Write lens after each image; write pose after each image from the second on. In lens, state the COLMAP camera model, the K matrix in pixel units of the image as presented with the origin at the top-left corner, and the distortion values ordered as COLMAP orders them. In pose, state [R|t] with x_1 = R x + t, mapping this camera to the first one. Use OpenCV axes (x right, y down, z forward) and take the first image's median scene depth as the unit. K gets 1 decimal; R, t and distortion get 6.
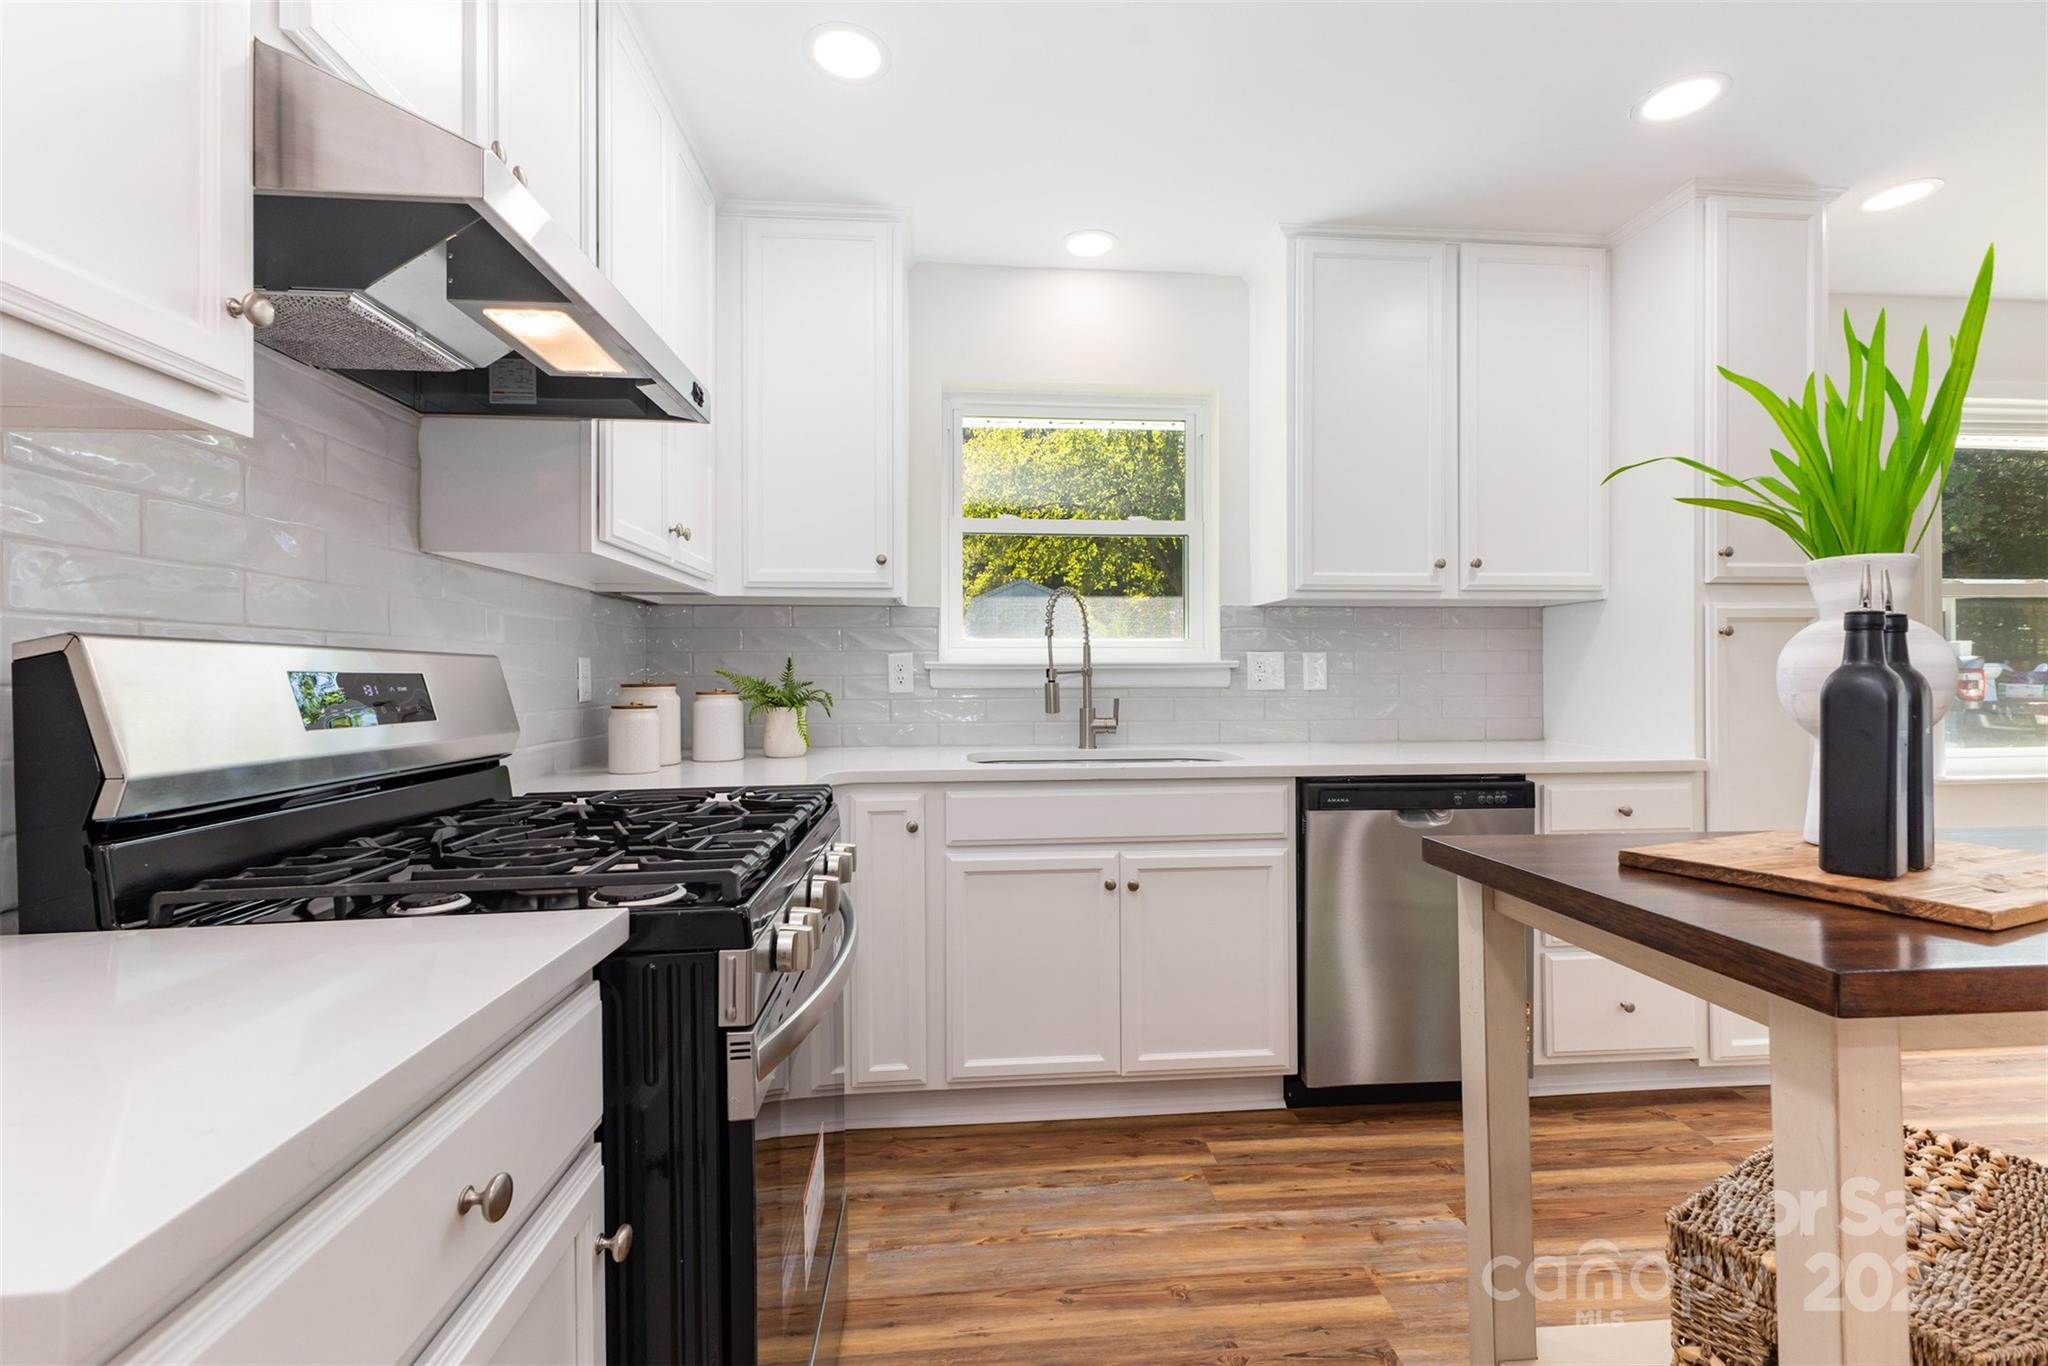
lens RADIAL K [[882.2, 0, 1025.3], [0, 882.2, 677.5], [0, 0, 1]] dist [0.014390, -0.002845]
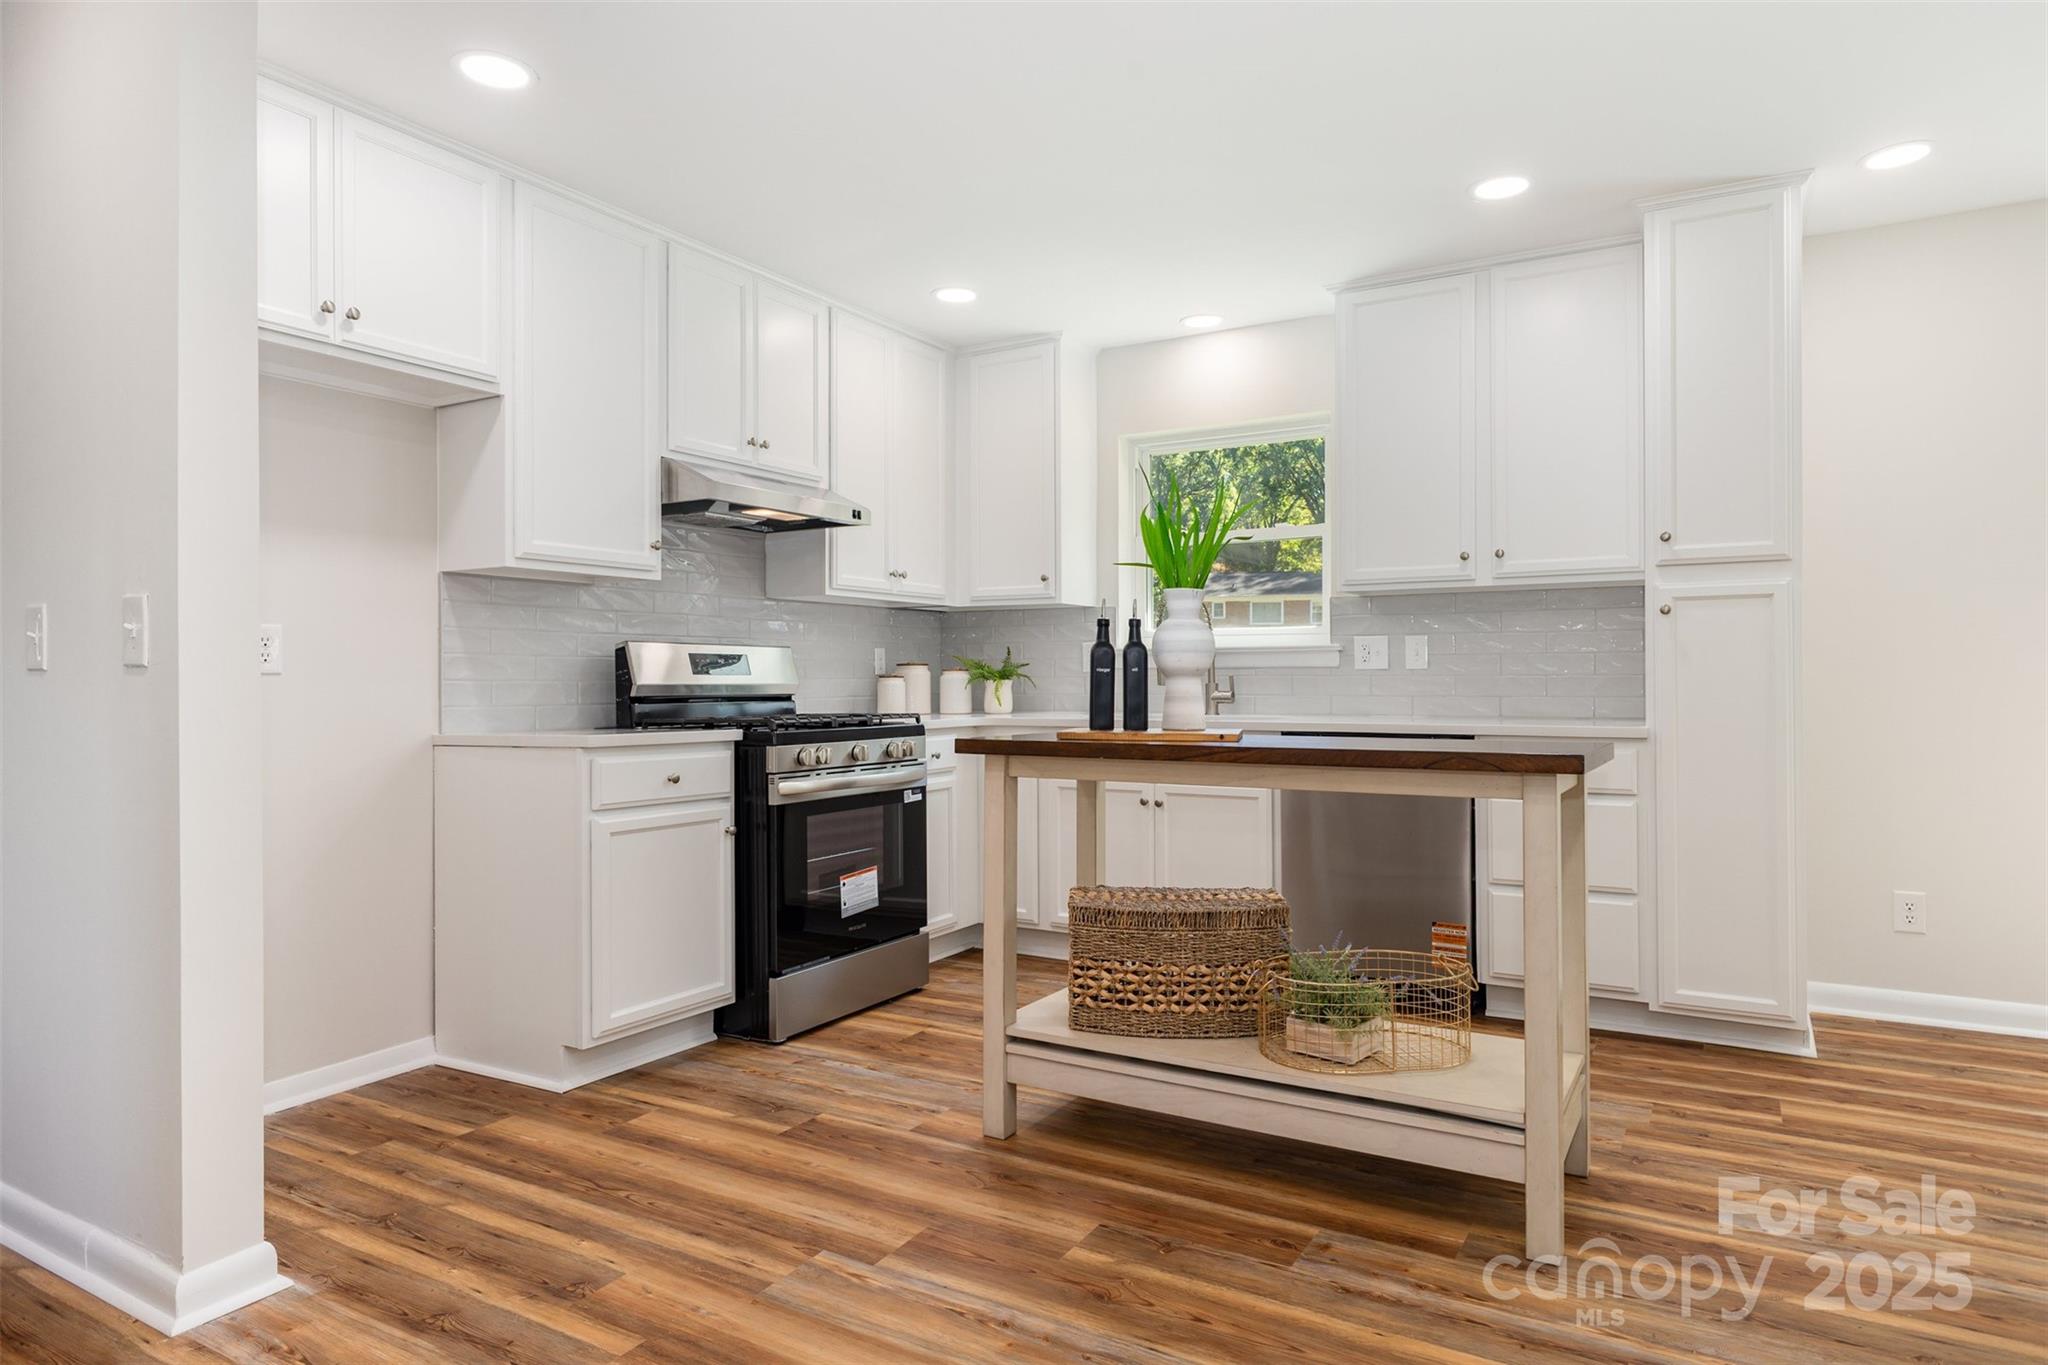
lens RADIAL K [[1198.4, 0, 1025.9], [0, 1198.4, 682.0], [0, 0, 1]] dist [0.008887, 0.002247]
pose [[0.812000, 0.002856, -0.583650, 1.020187], [-0.000658, 0.999992, 0.003979, 0.031416], [0.583657, -0.002847, 0.811995, -0.653297]]
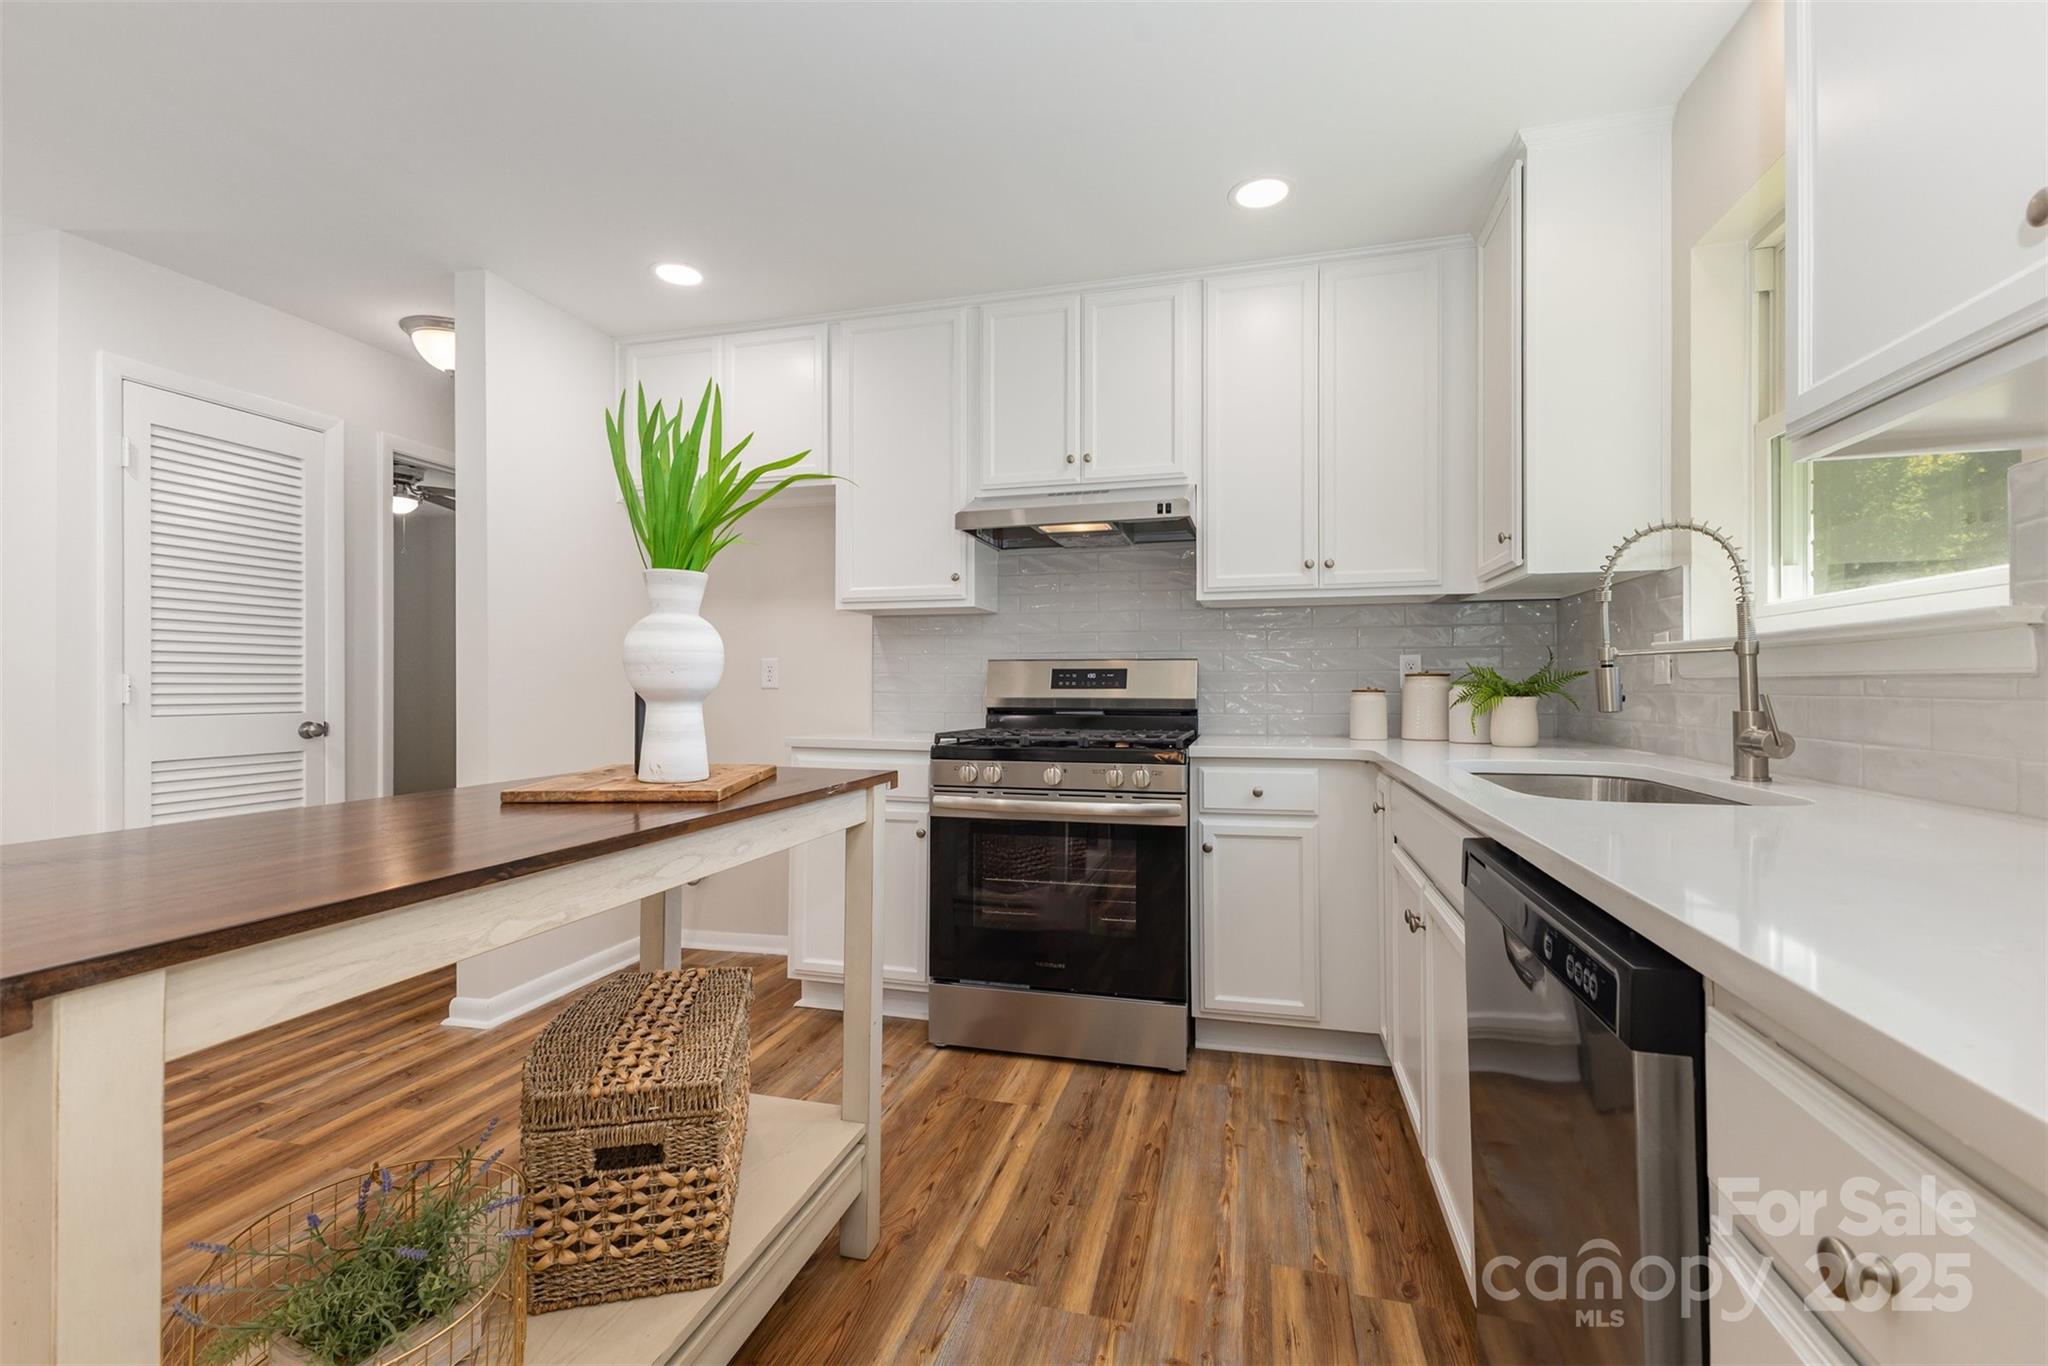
lens RADIAL K [[882.2, 0, 1023.7], [0, 882.2, 688.0], [0, 0, 1]] dist [0.014390, -0.002845]
pose [[-0.336892, 0.007417, -0.941514, 0.930035], [0.002321, 0.999972, 0.007047, 0.017336], [0.941541, 0.000189, -0.336900, 0.892784]]
